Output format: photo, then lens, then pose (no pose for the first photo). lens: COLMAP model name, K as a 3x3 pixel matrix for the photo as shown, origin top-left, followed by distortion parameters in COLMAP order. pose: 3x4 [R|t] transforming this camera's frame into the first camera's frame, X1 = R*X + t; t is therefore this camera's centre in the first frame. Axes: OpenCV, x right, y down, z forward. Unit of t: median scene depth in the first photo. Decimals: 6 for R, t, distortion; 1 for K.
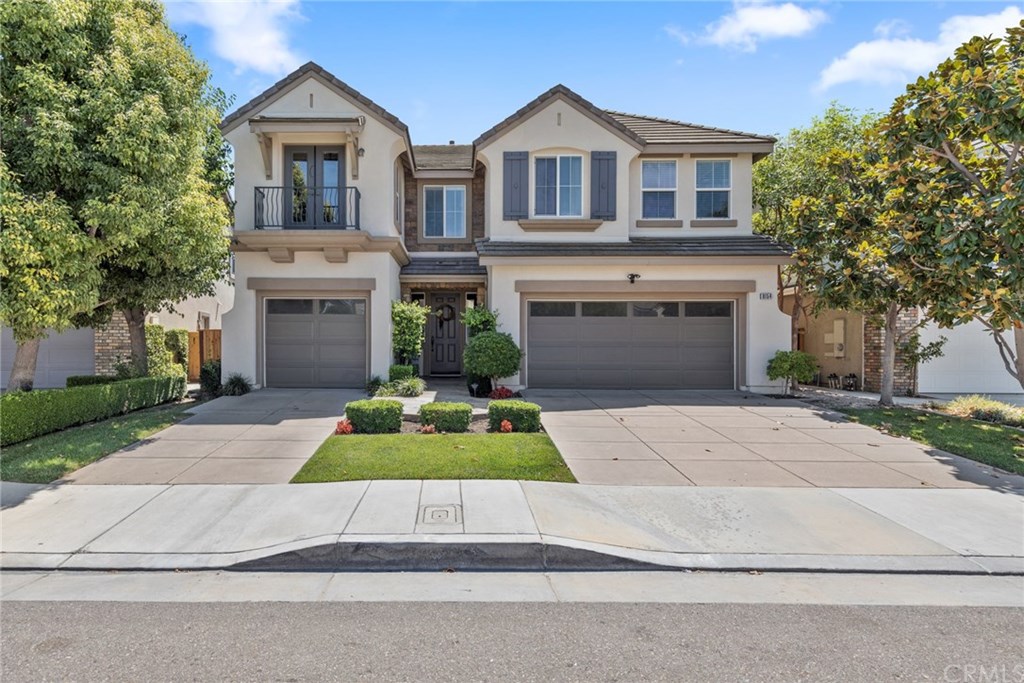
lens RADIAL K [[517.3, 0, 512.0], [0, 517.3, 341.5], [0, 0, 1]] dist [0.003030, 0.000648]
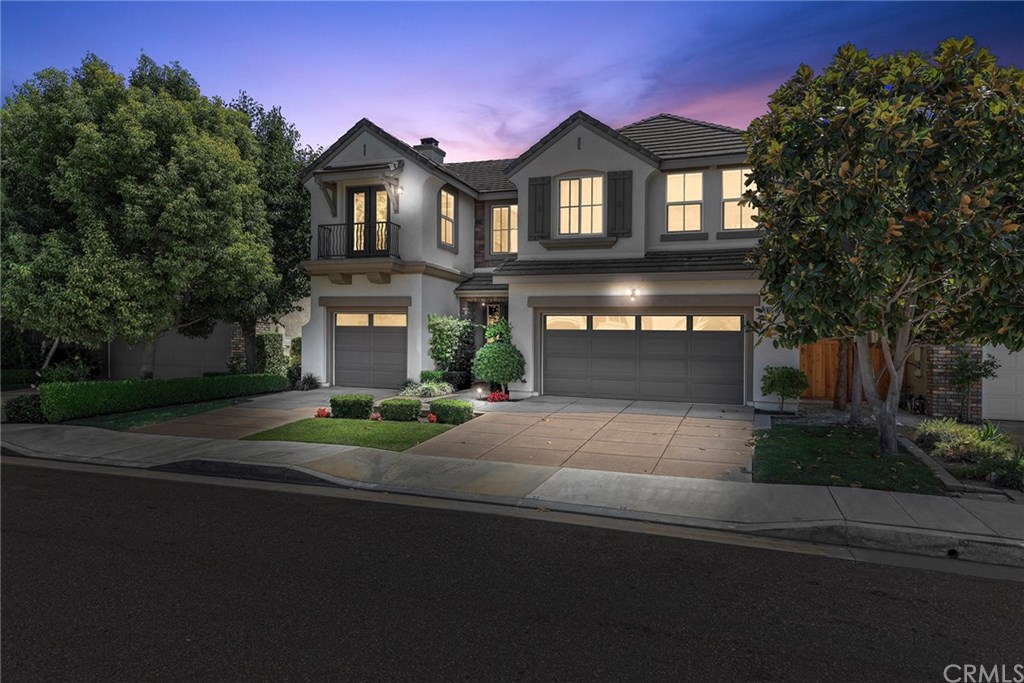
lens RADIAL K [[547.3, 0, 512.1], [0, 547.3, 355.6], [0, 0, 1]] dist [0.003842, 0.000207]
pose [[0.957159, 0.020623, -0.288826, 0.320361], [-0.018004, 0.999769, 0.011720, -0.005312], [0.289001, -0.006018, 0.957310, -0.131312]]
